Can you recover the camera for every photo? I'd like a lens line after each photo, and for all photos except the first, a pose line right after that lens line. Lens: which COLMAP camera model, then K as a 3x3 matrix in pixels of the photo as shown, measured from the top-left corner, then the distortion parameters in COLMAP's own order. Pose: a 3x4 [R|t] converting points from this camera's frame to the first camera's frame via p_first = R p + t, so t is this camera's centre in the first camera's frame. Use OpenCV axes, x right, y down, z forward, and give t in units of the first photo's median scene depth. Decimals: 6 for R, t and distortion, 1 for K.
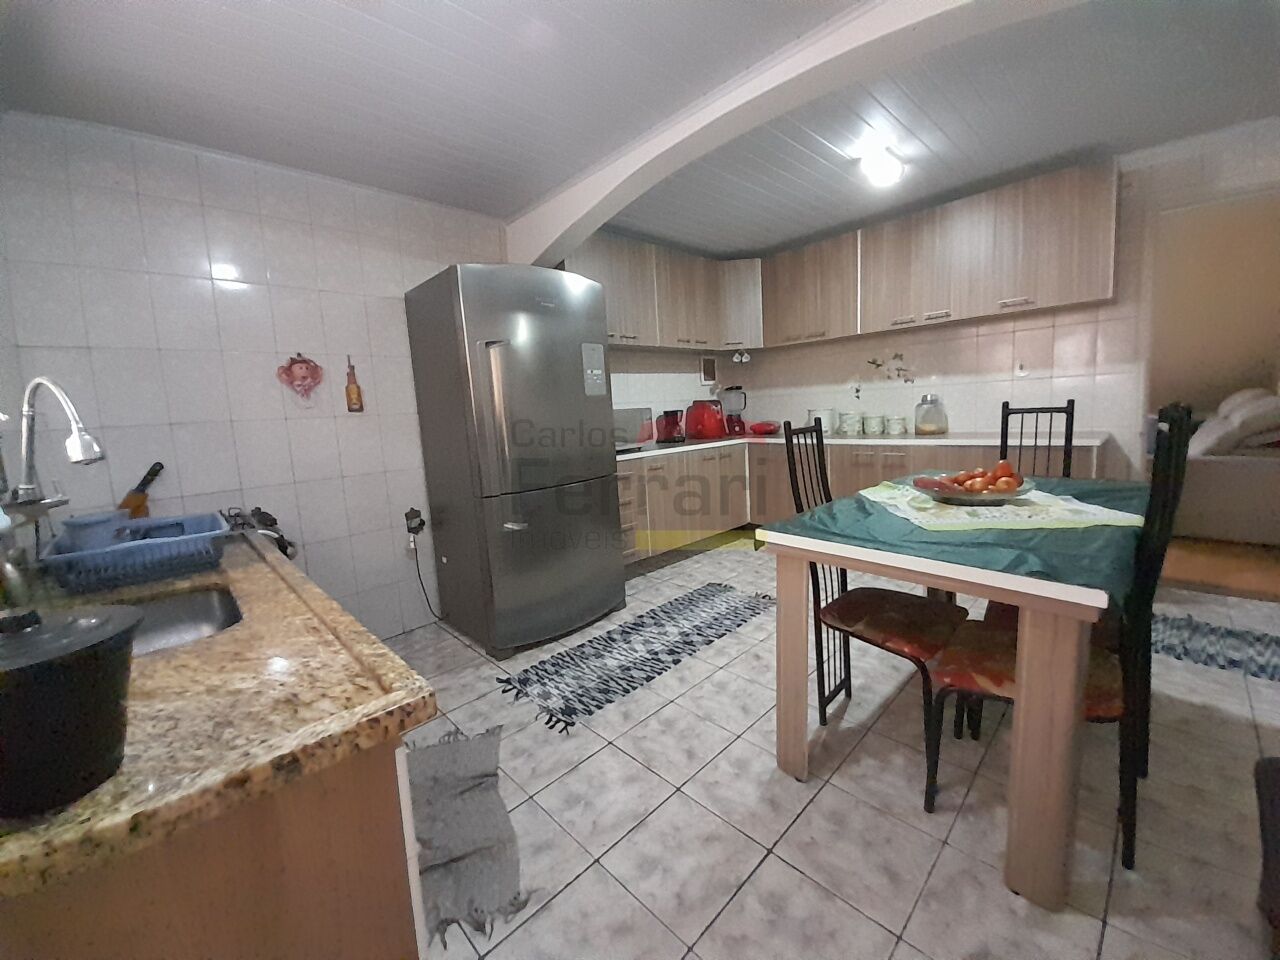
lens RADIAL K [[503.4, 0, 653.9], [0, 503.4, 469.4], [0, 0, 1]] dist [0.034588, -0.022061]
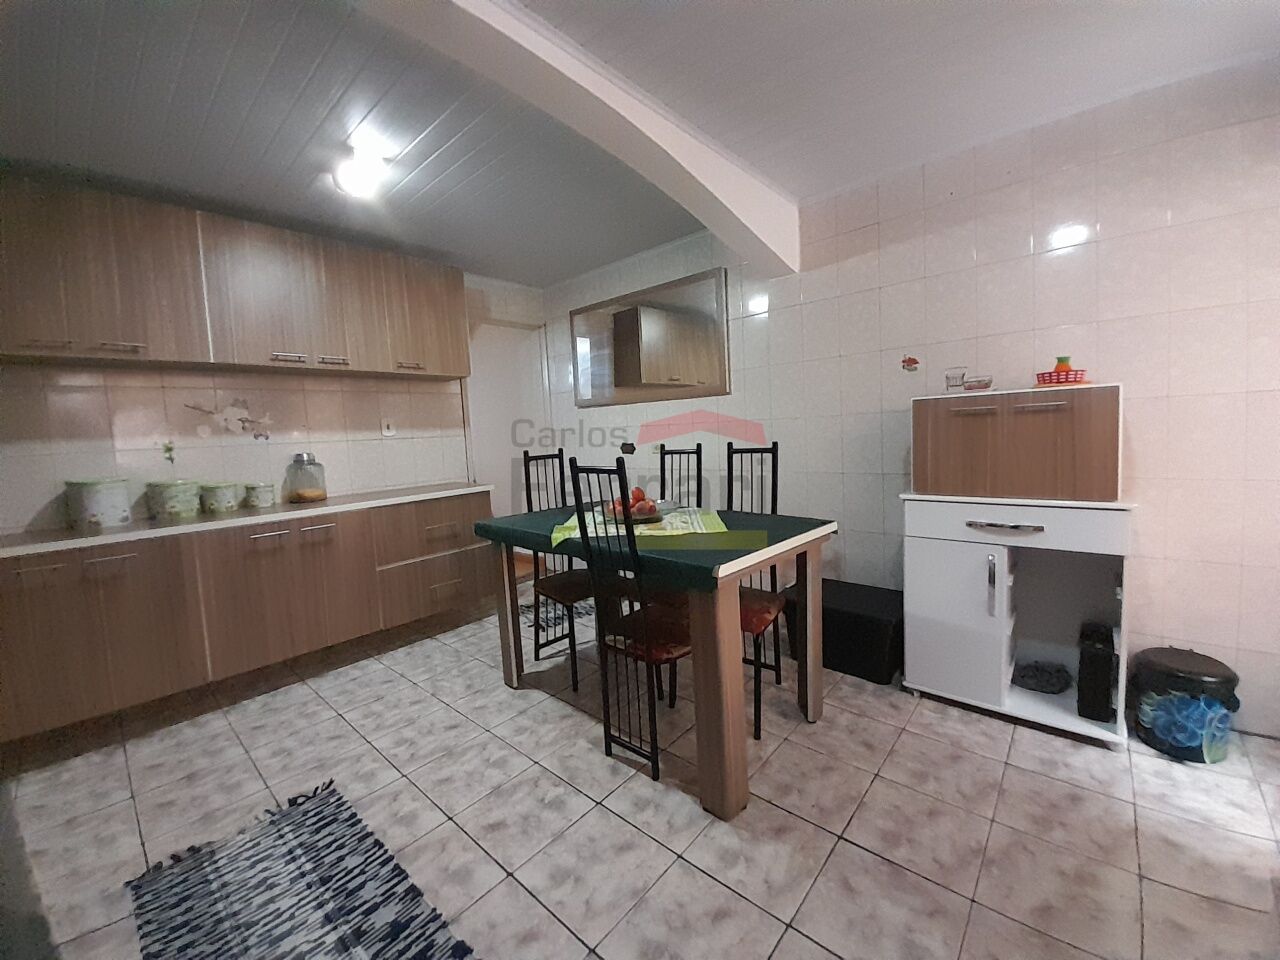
lens RADIAL K [[503.4, 0, 653.9], [0, 503.4, 469.4], [0, 0, 1]] dist [0.034588, -0.022061]
pose [[-0.072156, -0.015739, 0.997269, -0.418106], [0.175900, 0.984002, 0.028256, -0.062895], [-0.981760, 0.177459, -0.068233, 0.681768]]
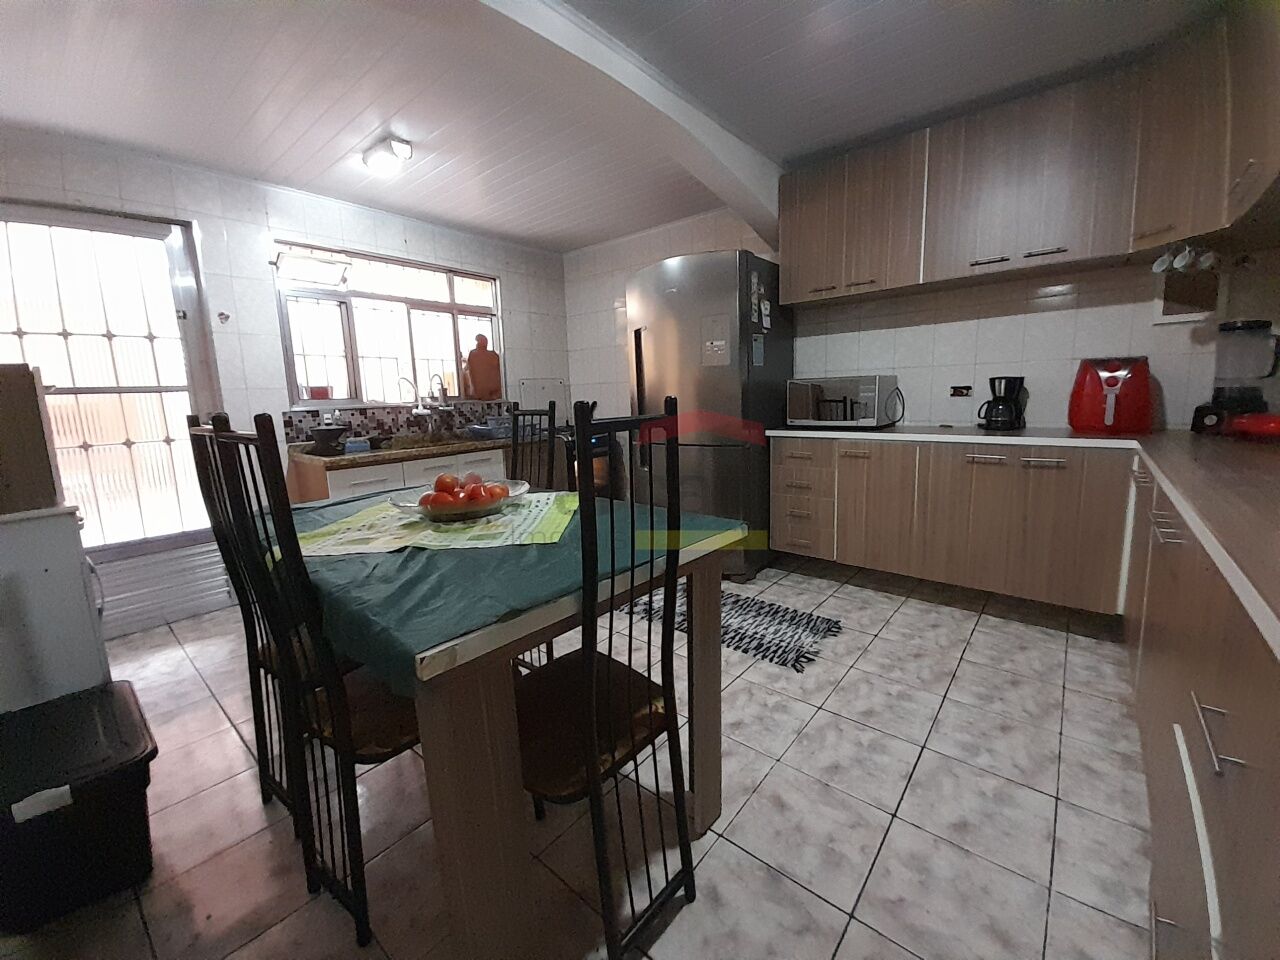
lens RADIAL K [[503.4, 0, 653.9], [0, 503.4, 469.4], [0, 0, 1]] dist [0.034588, -0.022061]
pose [[0.102232, 0.204642, -0.973484, 0.959904], [-0.094012, 0.976219, 0.195344, -0.137214], [0.990308, 0.071549, 0.119039, 0.802319]]
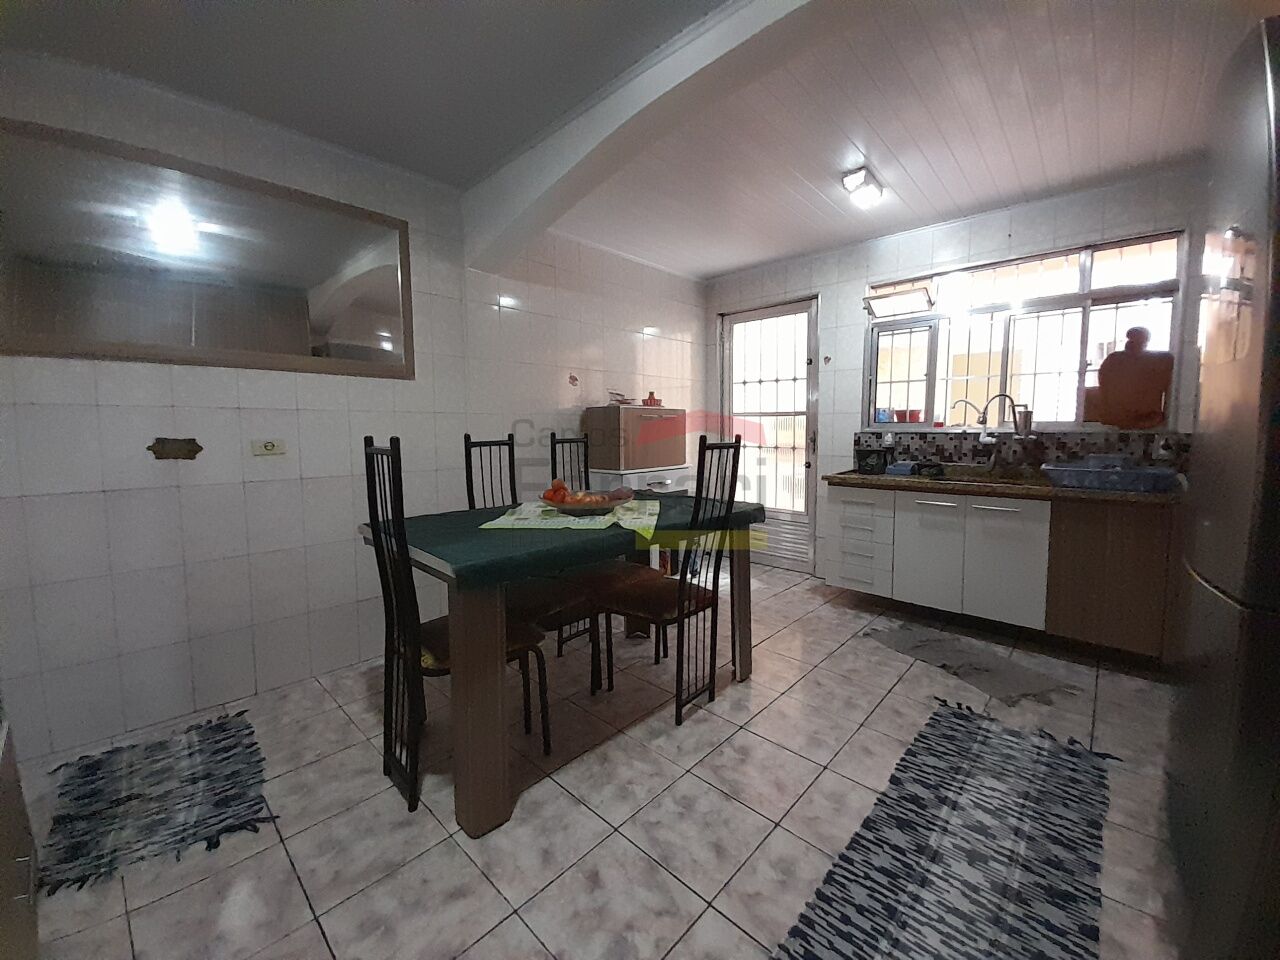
lens RADIAL K [[503.4, 0, 653.9], [0, 503.4, 469.4], [0, 0, 1]] dist [0.034588, -0.022061]
pose [[-0.997092, 0.066916, -0.036453, 0.333162], [0.057679, 0.975389, 0.212812, -0.183338], [0.049797, 0.210091, -0.976413, 1.412564]]
